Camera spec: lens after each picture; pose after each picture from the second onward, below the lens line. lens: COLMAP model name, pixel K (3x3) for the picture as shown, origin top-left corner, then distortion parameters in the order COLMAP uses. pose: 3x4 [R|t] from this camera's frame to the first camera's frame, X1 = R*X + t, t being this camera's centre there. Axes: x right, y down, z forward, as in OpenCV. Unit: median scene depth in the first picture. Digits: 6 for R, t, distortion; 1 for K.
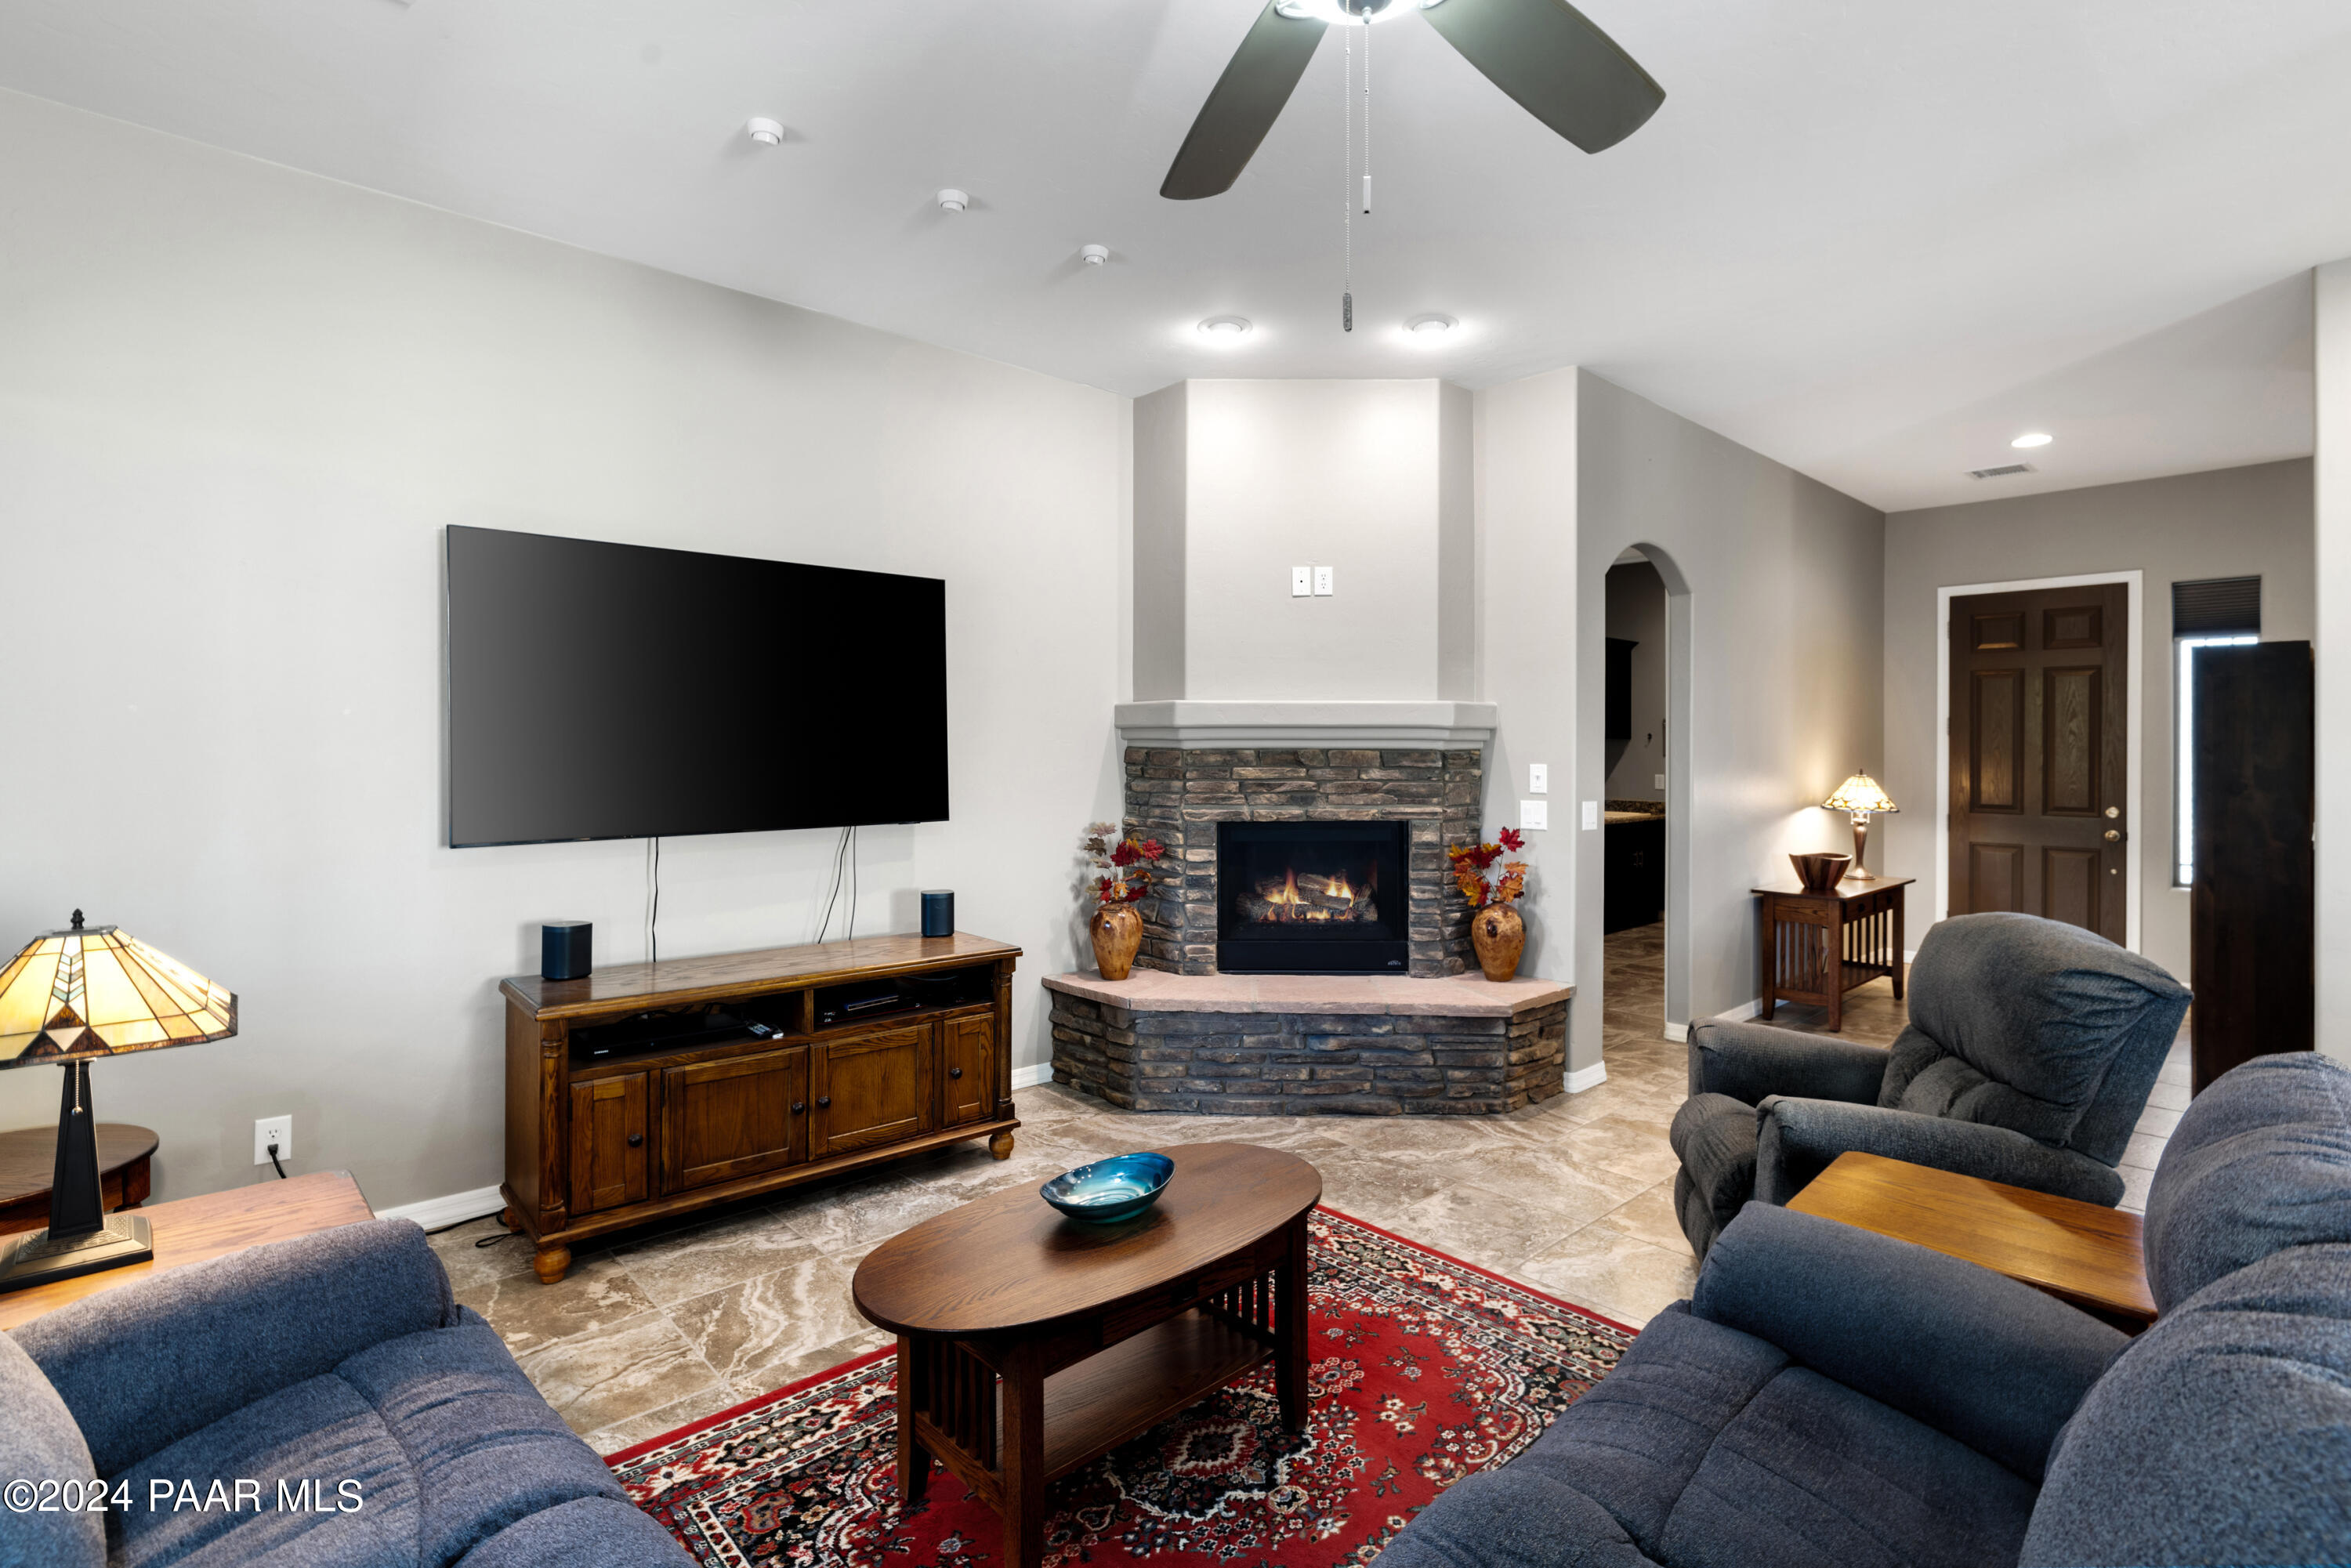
lens RADIAL K [[1129.5, 0, 1179.8], [0, 1129.5, 746.9], [0, 0, 1]] dist [0.001338, 0.000075]
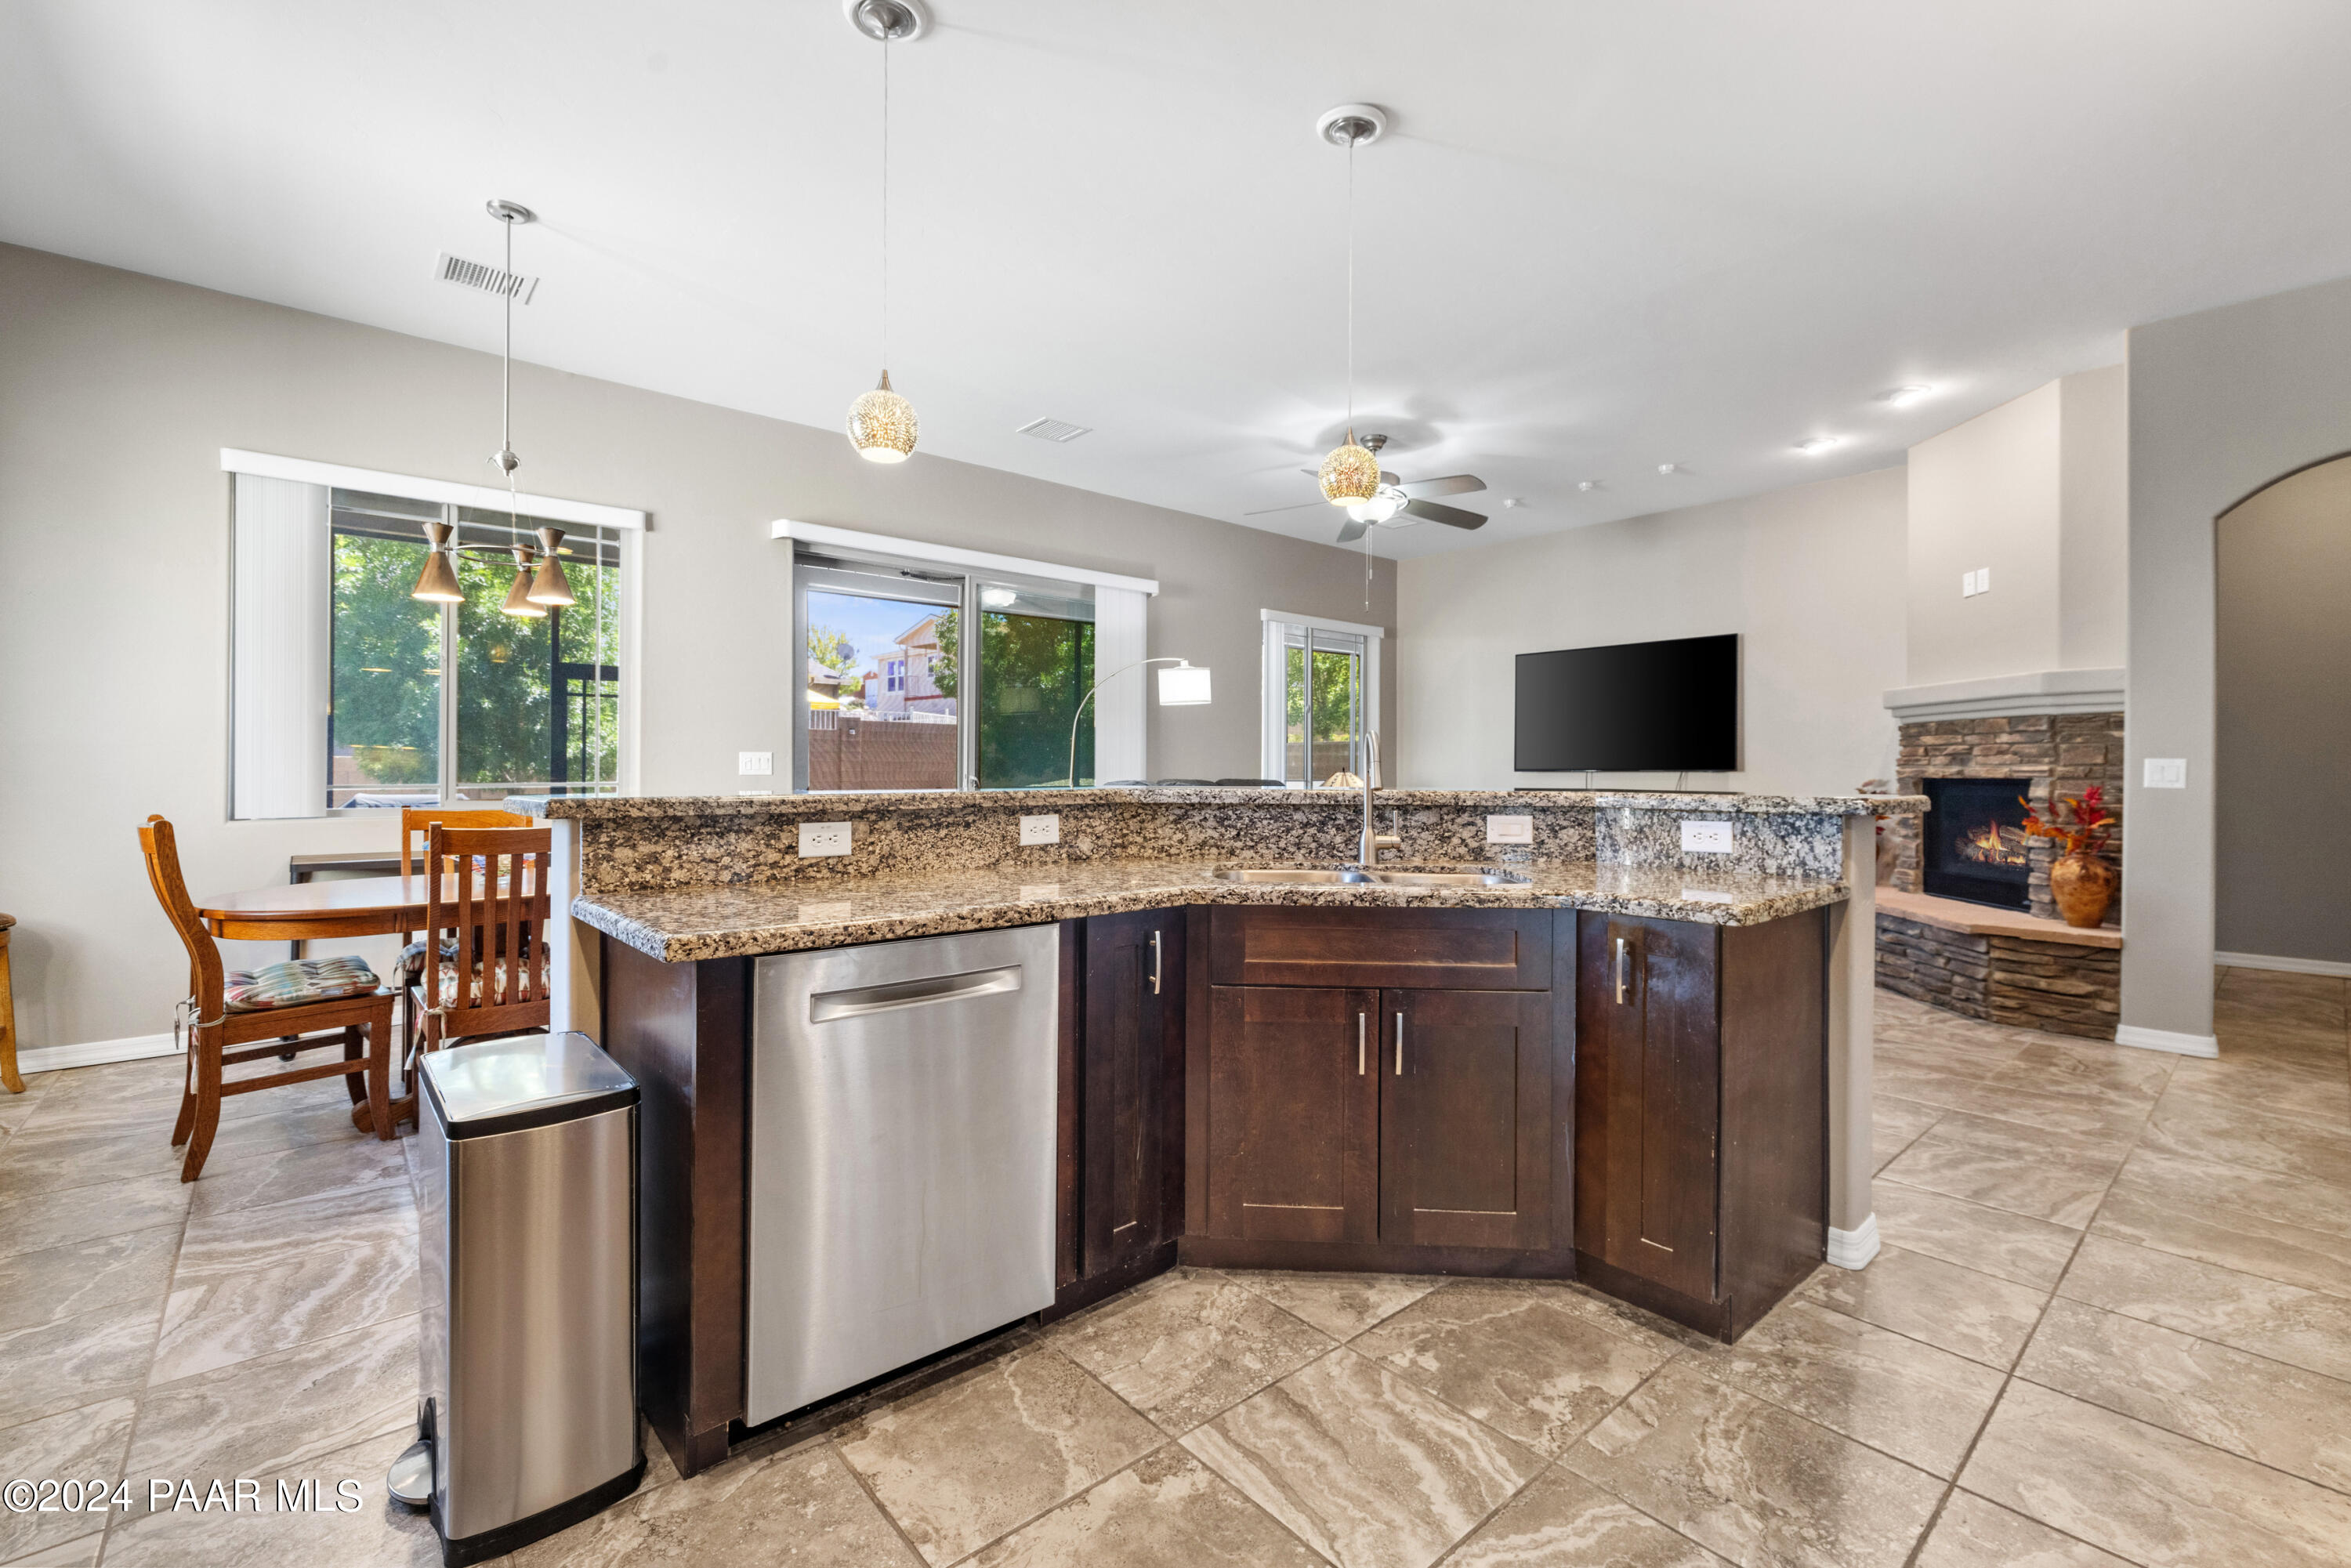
lens RADIAL K [[1020.0, 0, 1176.8], [0, 1020.0, 756.7], [0, 0, 1]] dist [0.000500, 0.000031]
pose [[-0.037783, -0.013957, -0.999188, 1.388827], [-0.004823, 0.999893, -0.013785, 0.068017], [0.999274, 0.004298, -0.037846, 0.194924]]
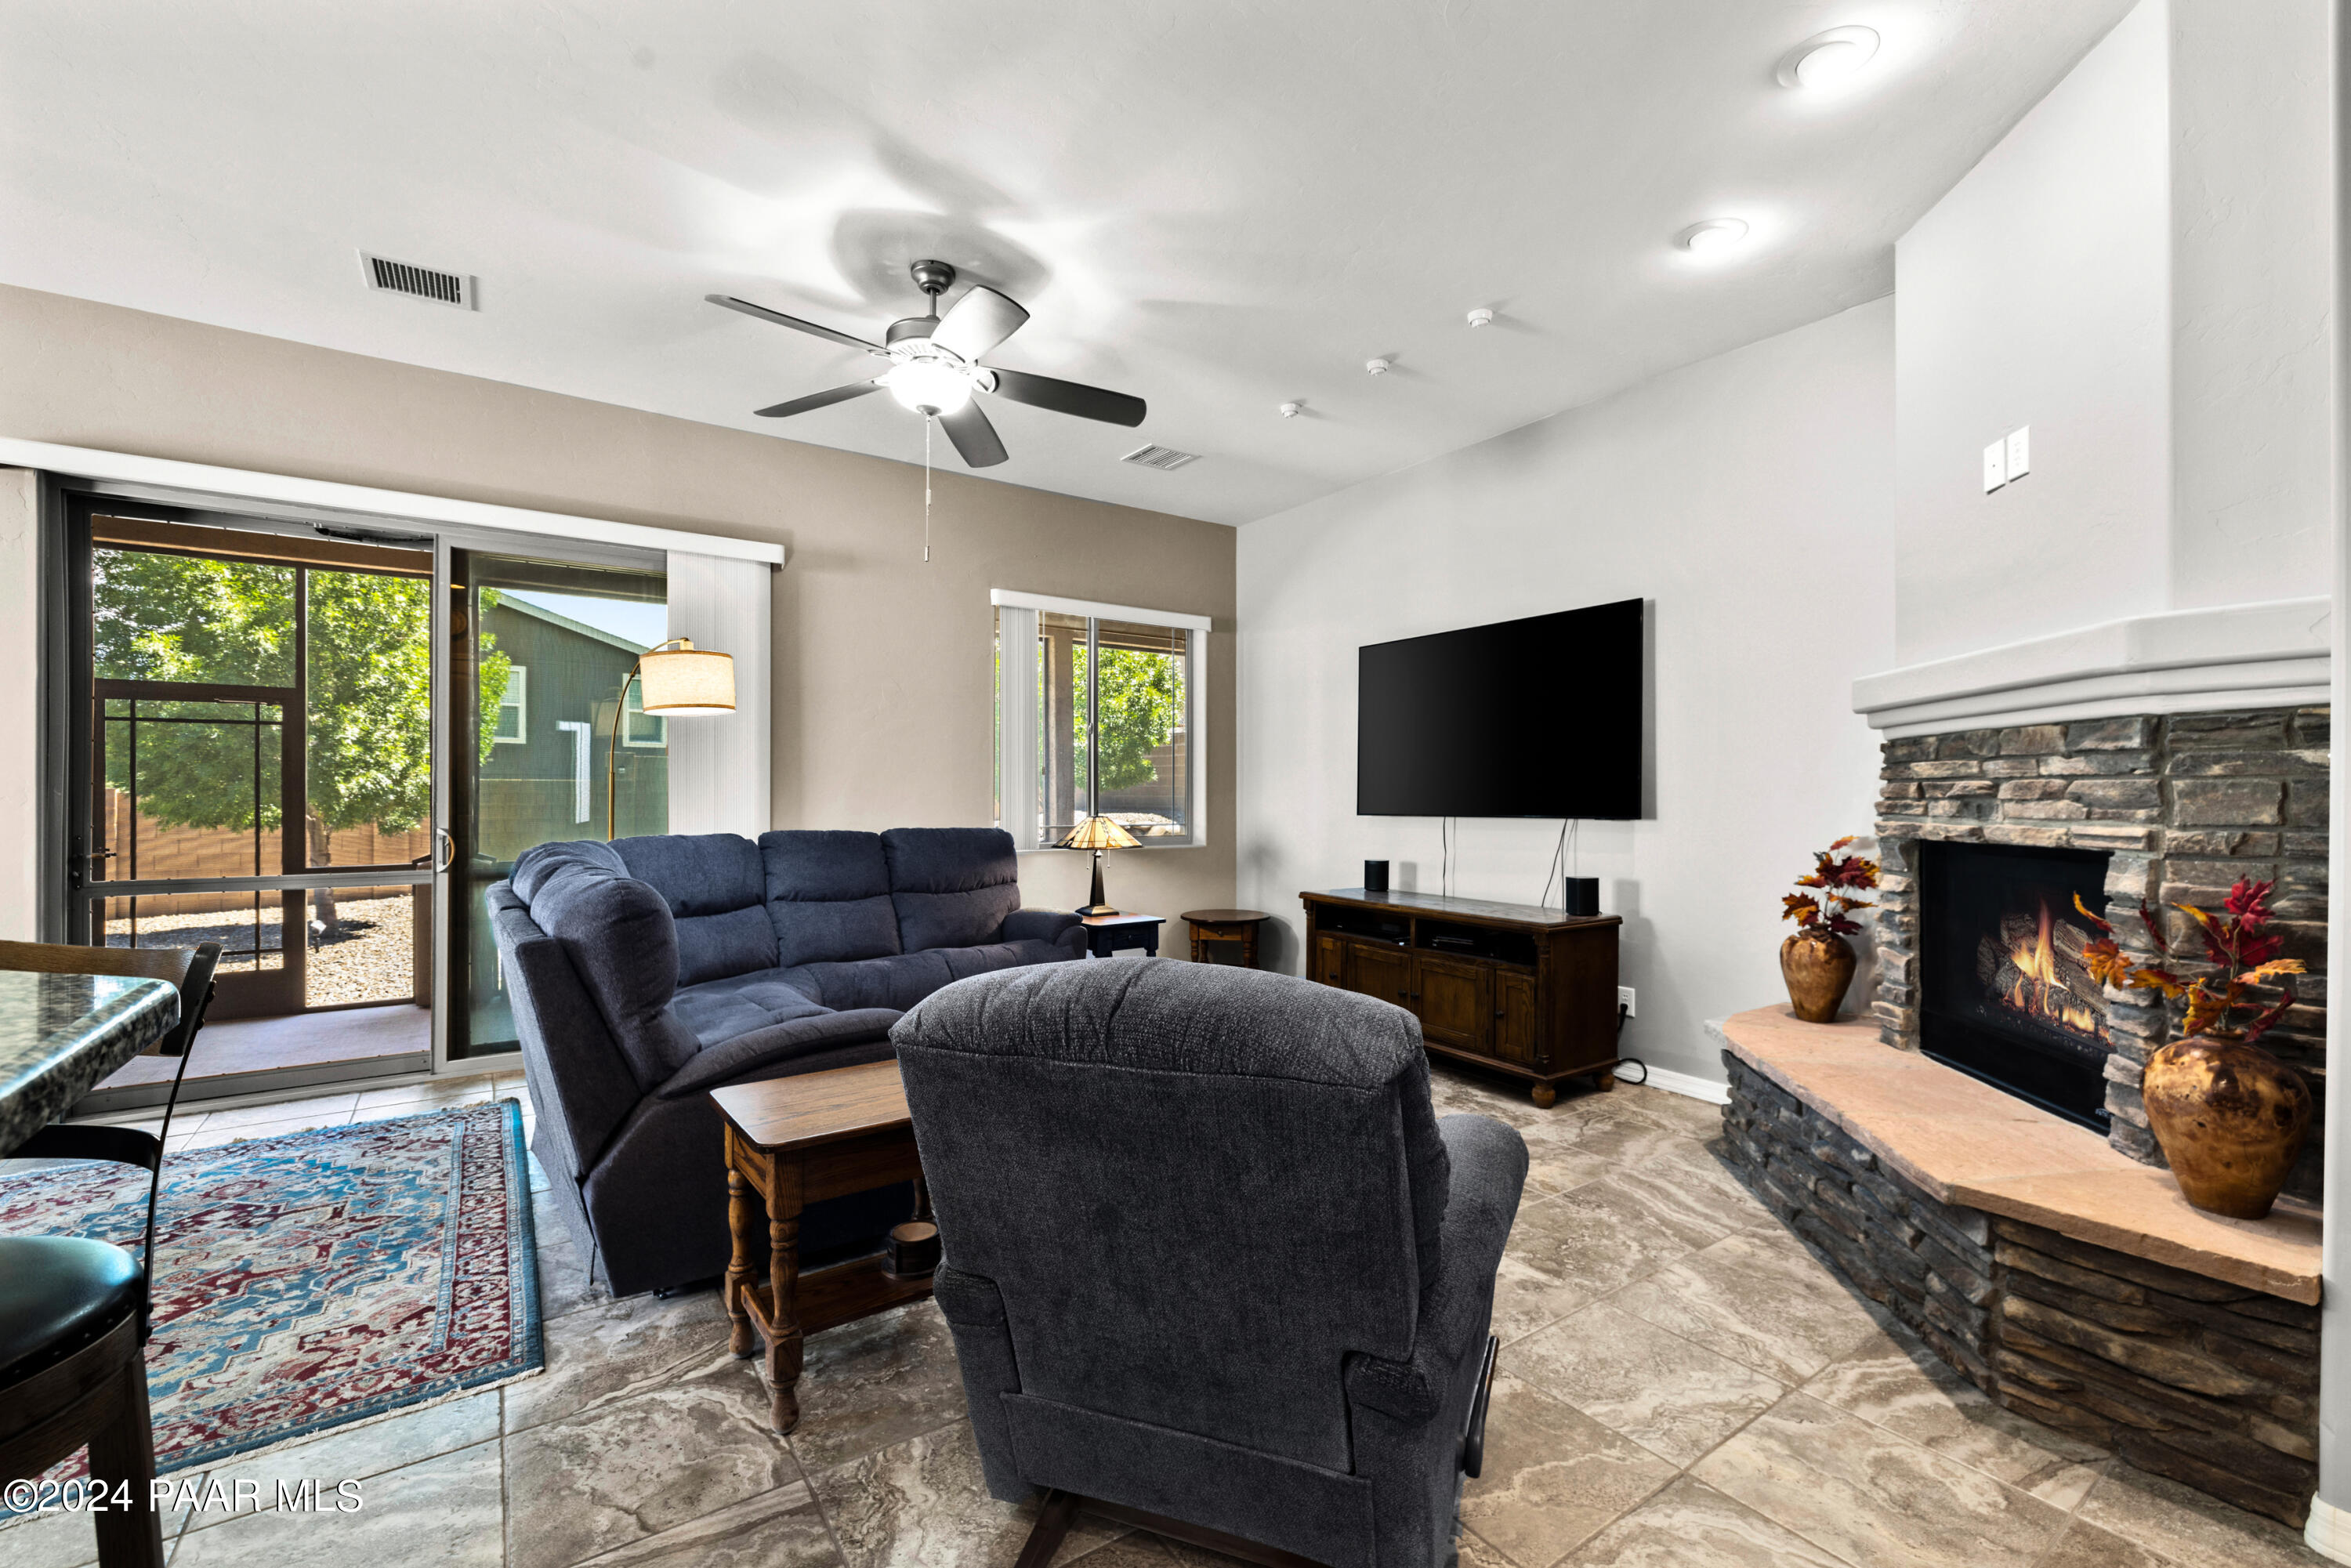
lens RADIAL K [[1008.4, 0, 1175.5], [0, 1008.4, 784.0], [0, 0, 1]] dist [-0.000579, 0.000336]
pose [[-0.146438, -0.012253, -0.989144, 0.811947], [-0.002180, 0.999925, -0.012064, 0.044011], [0.989217, 0.000389, -0.146453, 0.695086]]
